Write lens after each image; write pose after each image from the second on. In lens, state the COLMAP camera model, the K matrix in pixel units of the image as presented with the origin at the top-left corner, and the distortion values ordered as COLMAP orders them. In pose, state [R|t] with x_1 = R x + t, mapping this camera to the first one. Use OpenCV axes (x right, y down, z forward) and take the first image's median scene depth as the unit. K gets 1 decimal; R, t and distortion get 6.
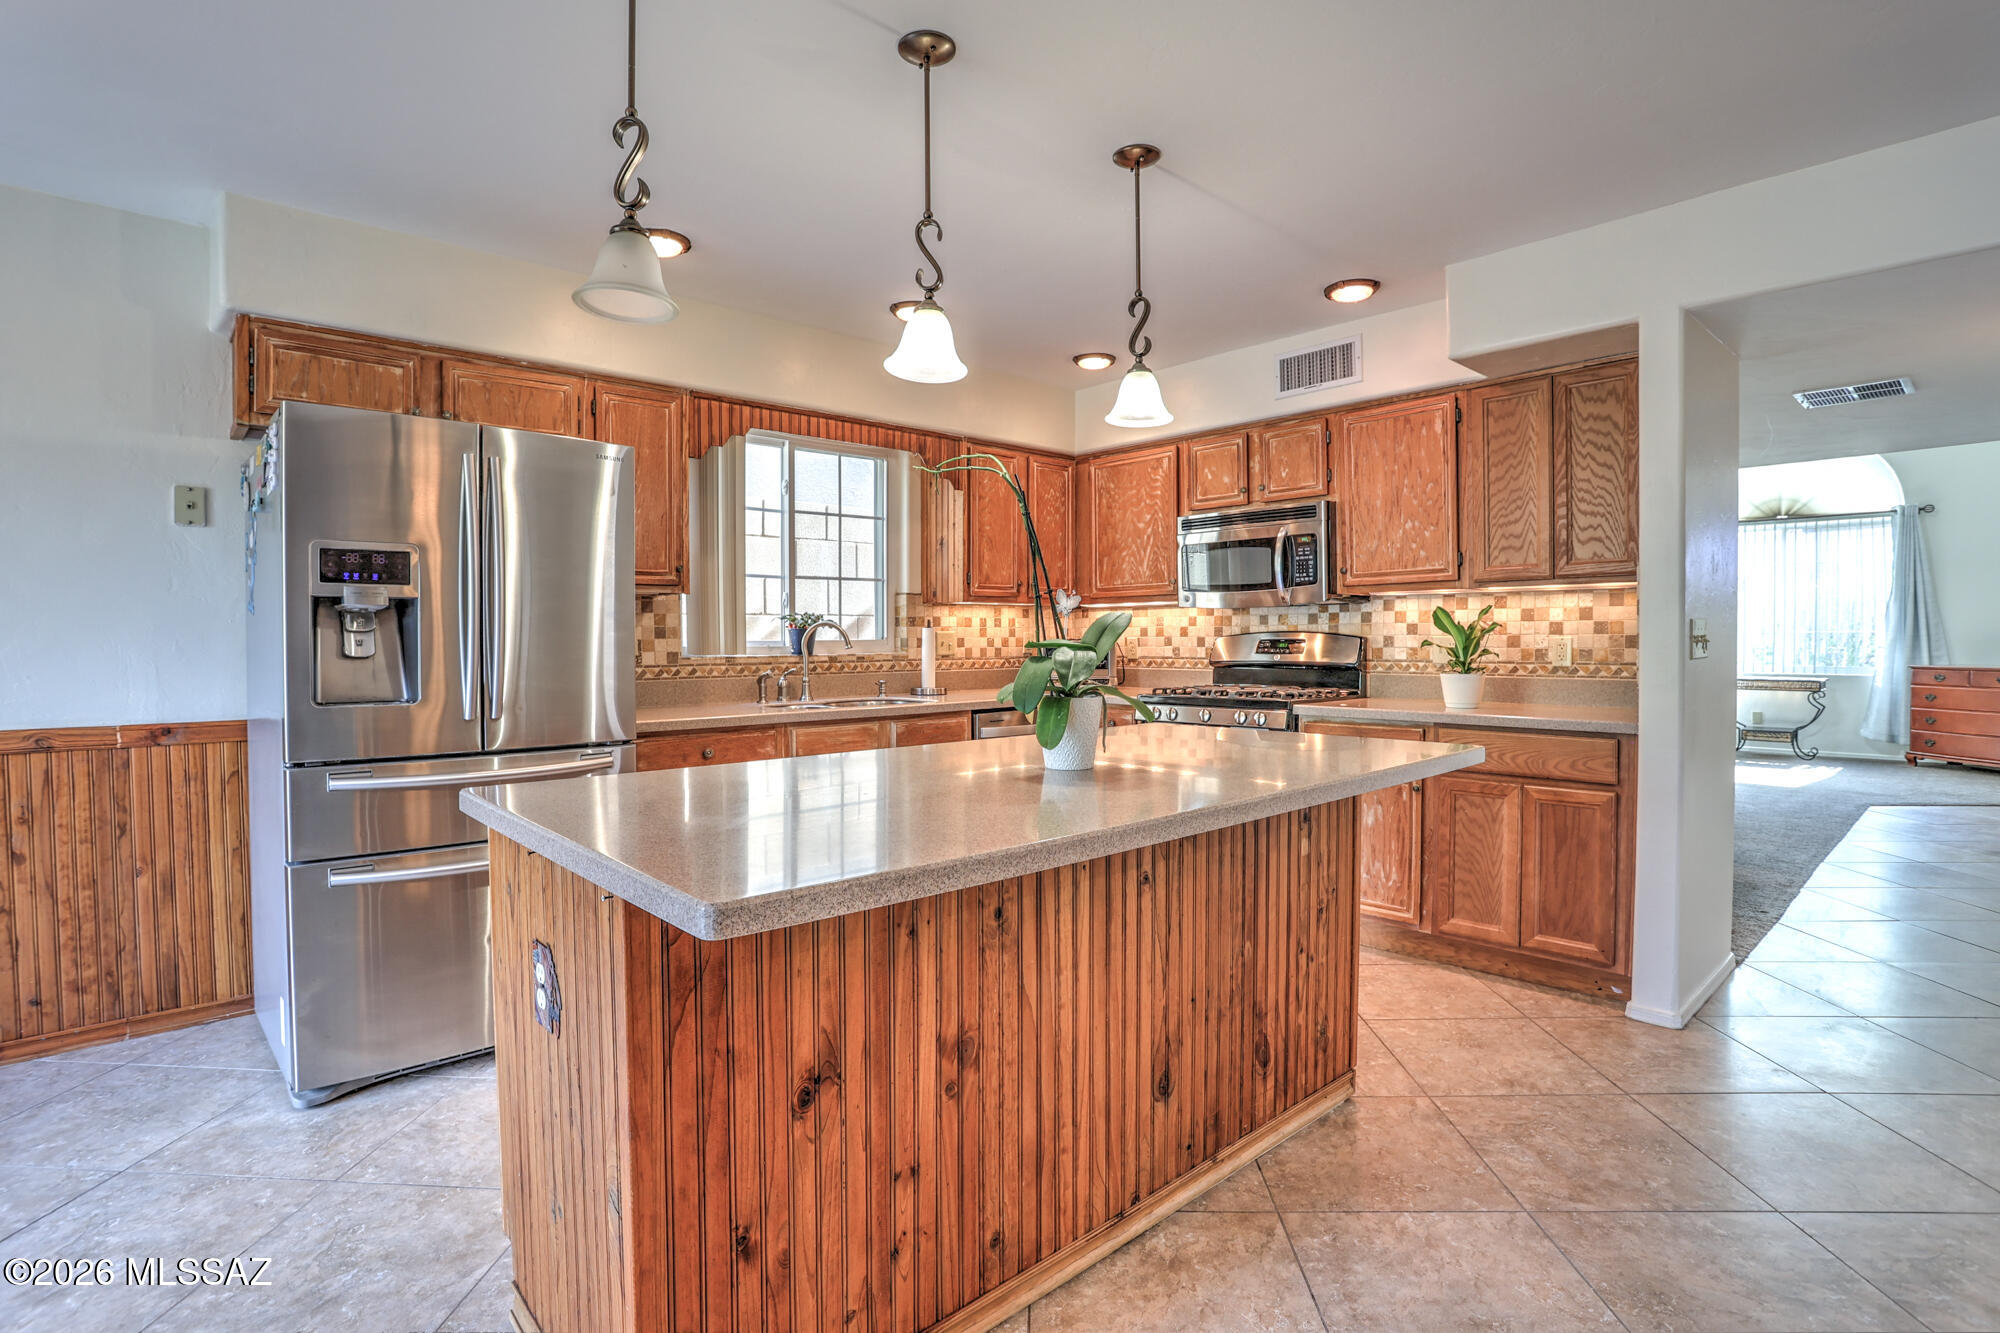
lens RADIAL K [[979.0, 0, 999.7], [0, 979.0, 655.5], [0, 0, 1]] dist [-0.081540, 0.037508]
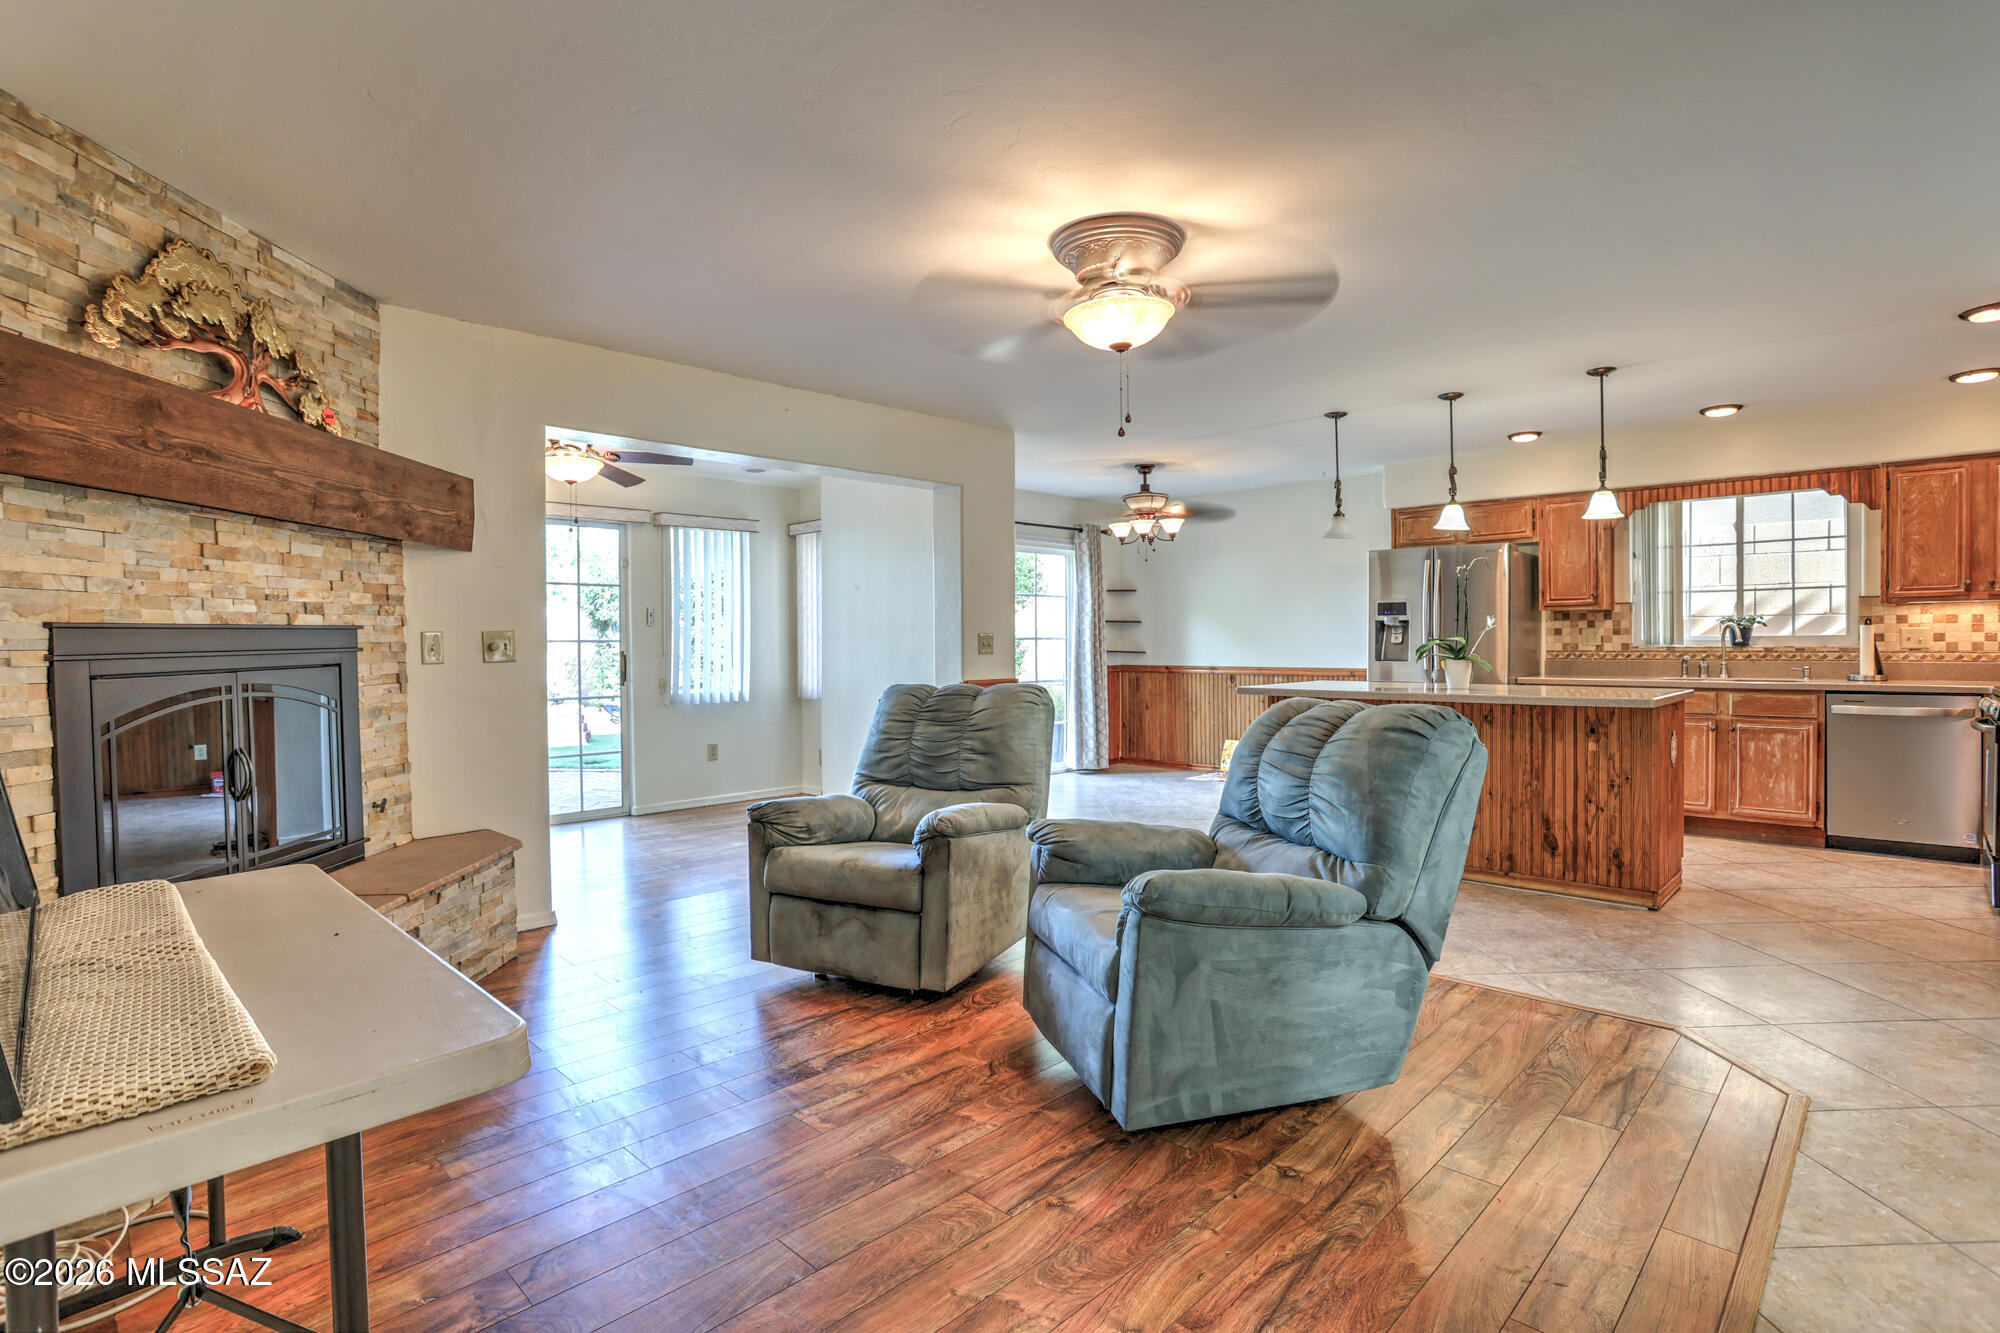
lens RADIAL K [[979.0, 0, 999.7], [0, 979.0, 655.5], [0, 0, 1]] dist [-0.081540, 0.037508]
pose [[0.060085, 0.019522, -0.998002, 1.216283], [-0.010541, 0.999765, 0.018921, -0.001880], [0.998138, 0.009383, 0.060276, -0.155066]]
